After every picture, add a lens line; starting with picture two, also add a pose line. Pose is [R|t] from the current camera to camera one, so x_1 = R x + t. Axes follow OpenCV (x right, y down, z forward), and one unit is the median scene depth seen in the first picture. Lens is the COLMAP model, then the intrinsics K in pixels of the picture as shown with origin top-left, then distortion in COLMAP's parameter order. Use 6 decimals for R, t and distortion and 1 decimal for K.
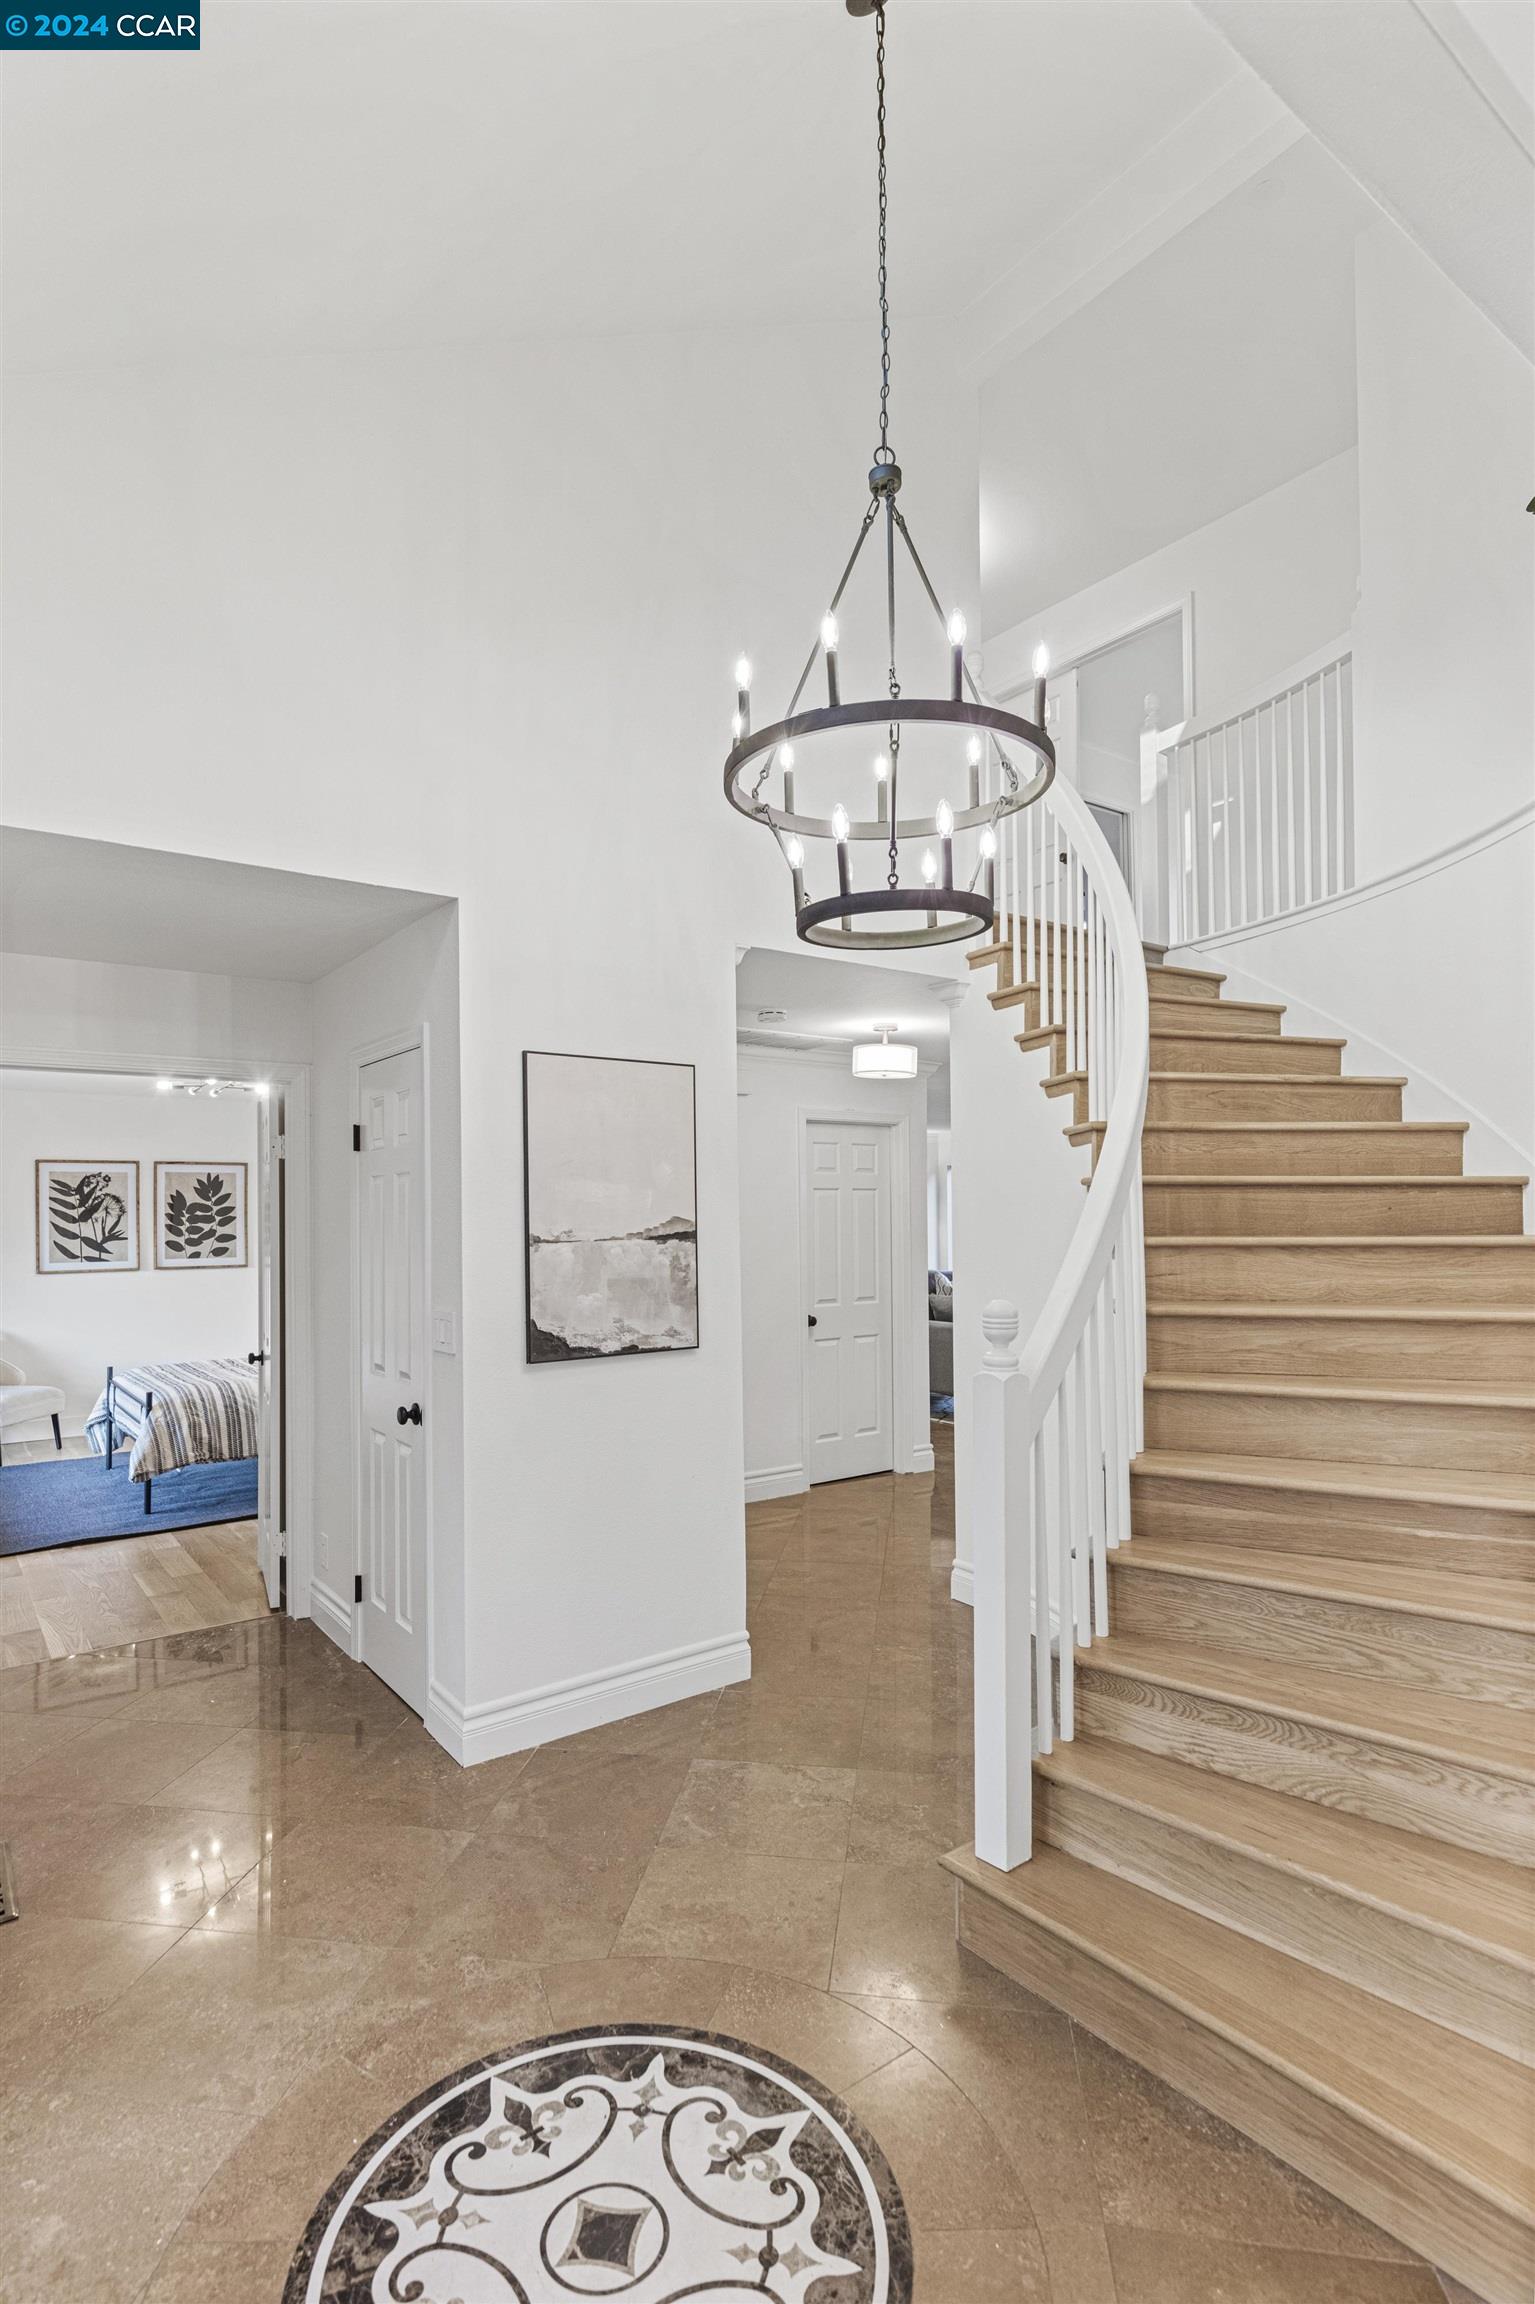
lens RADIAL K [[1164.3, 0, 765.2], [0, 1164.3, 1203.1], [0, 0, 1]] dist [0.001613, -0.000336]
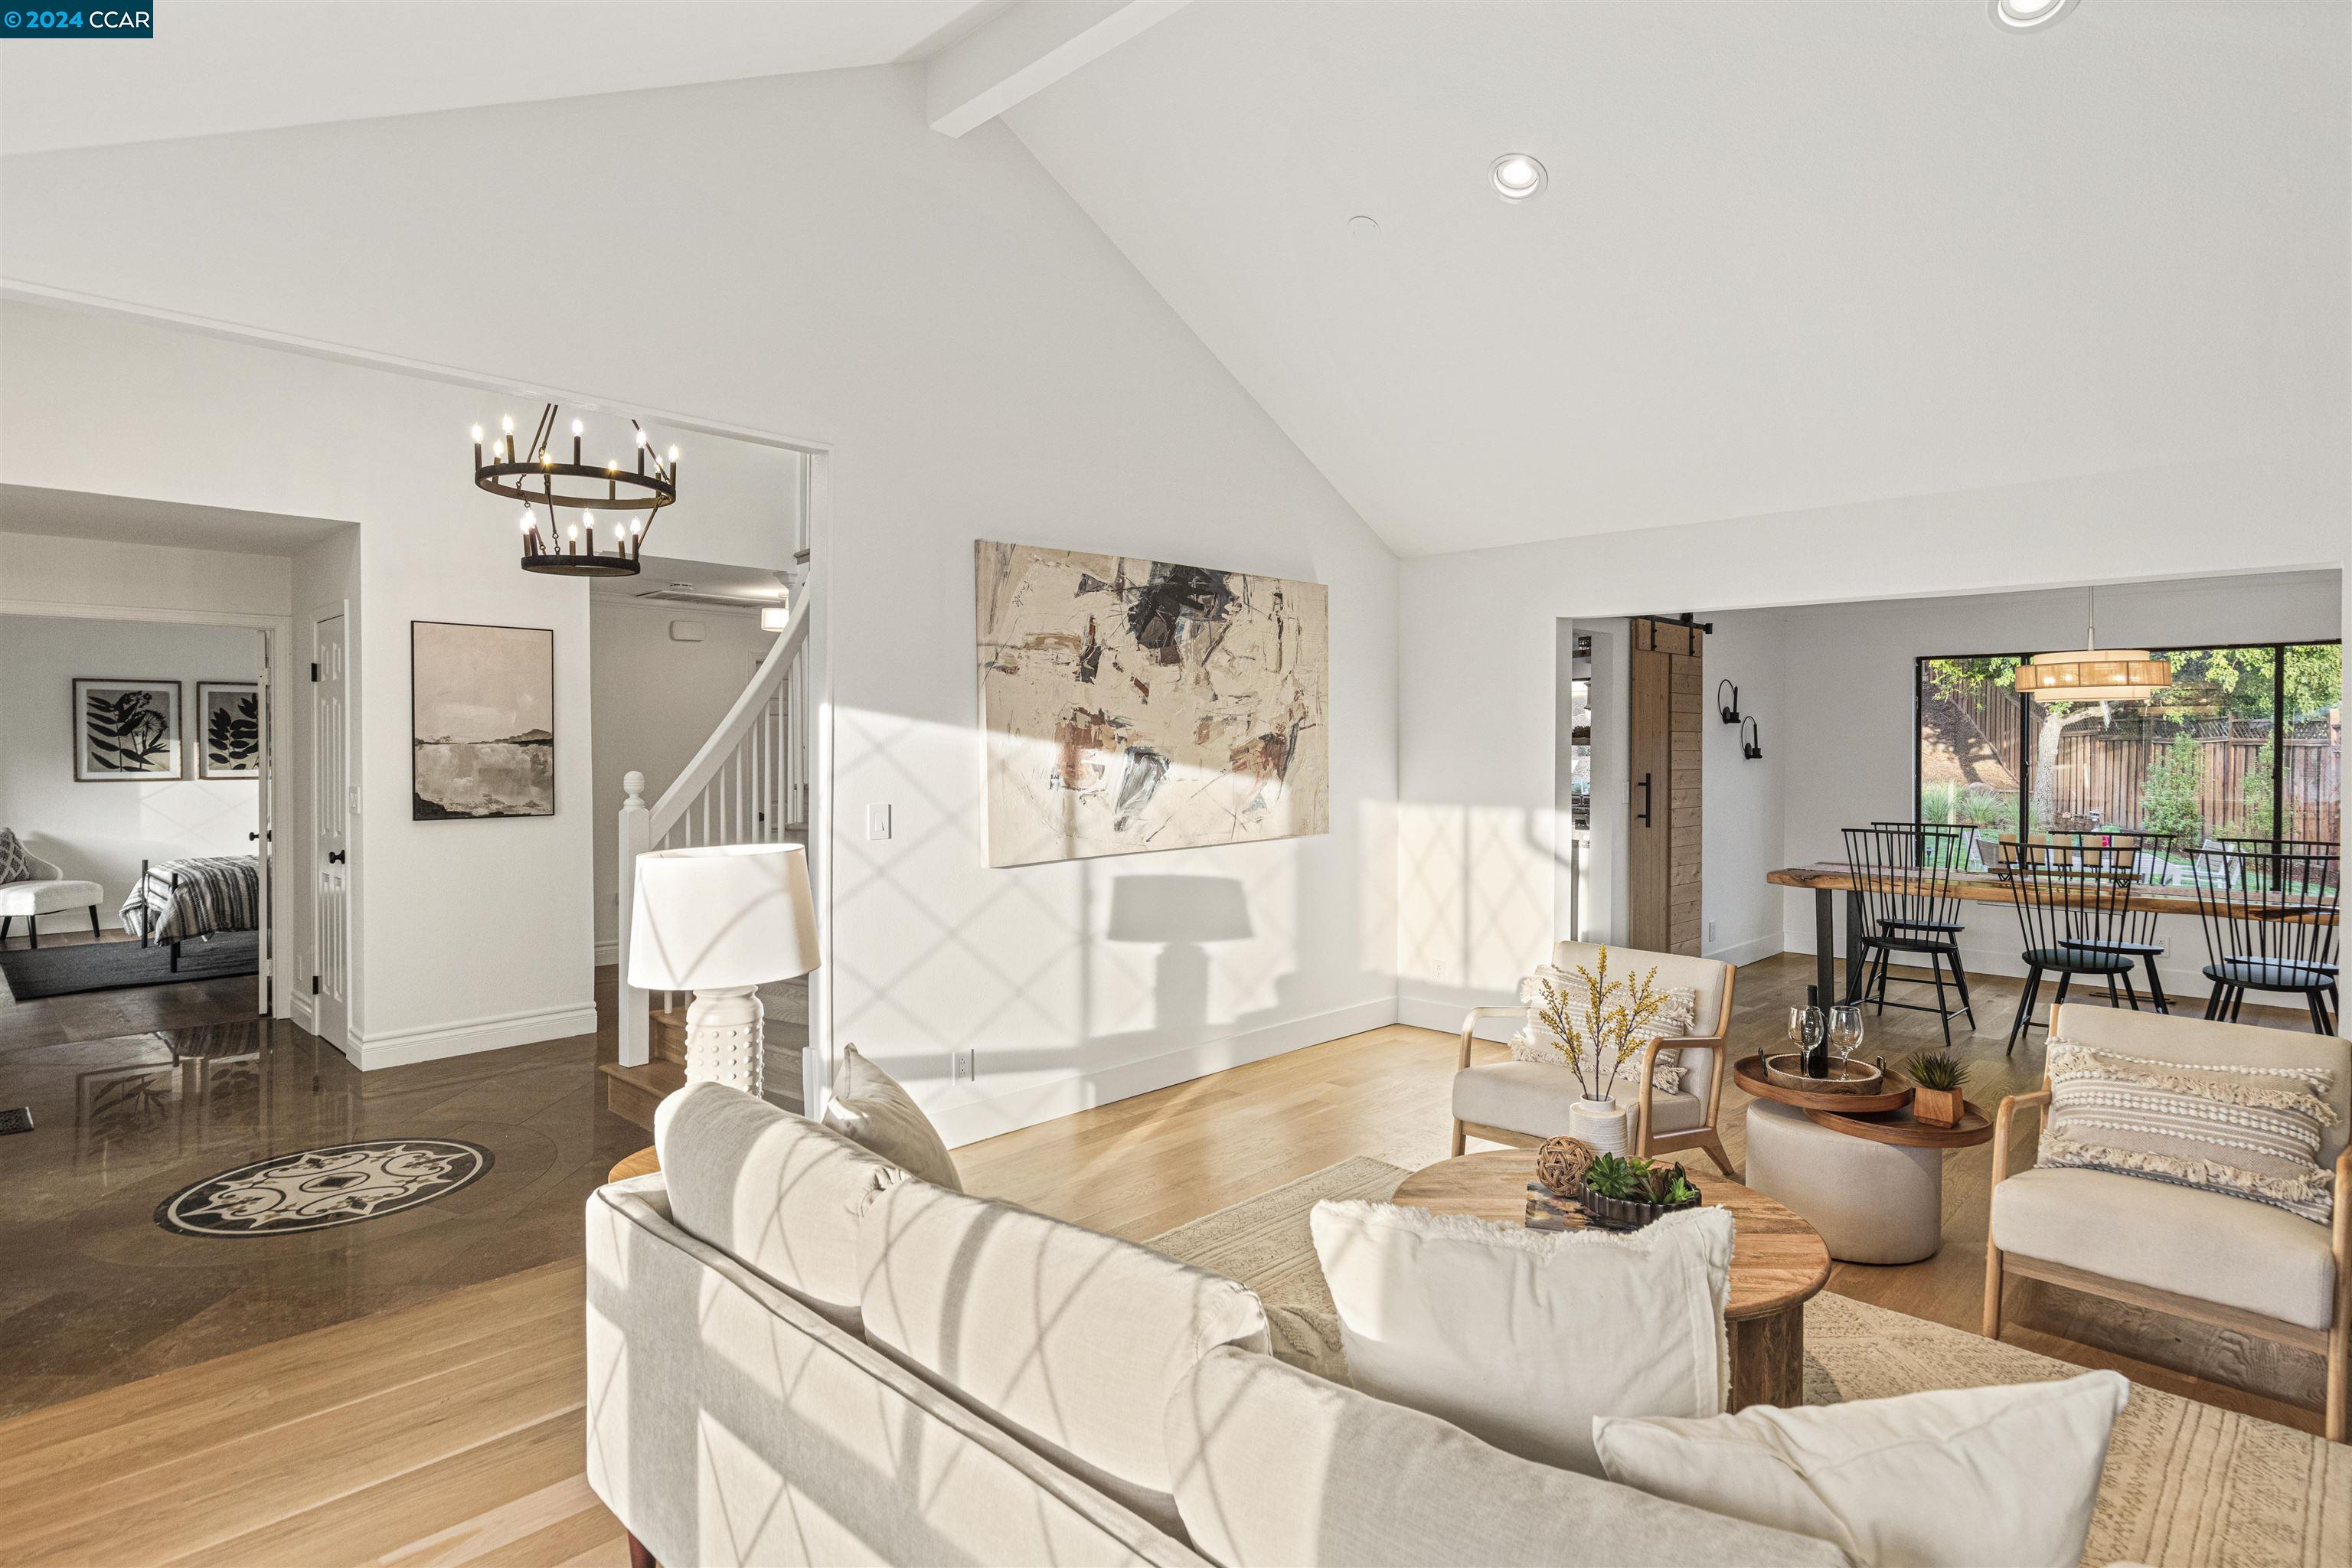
lens RADIAL K [[1225.7, 0, 1199.7], [0, 1225.7, 755.7], [0, 0, 1]] dist [0.004459, 0.000973]
pose [[0.985504, 0.007595, 0.169484, 0.345815], [-0.010701, 0.999791, 0.017422, 0.006213], [-0.169316, -0.018983, 0.985379, -0.500763]]
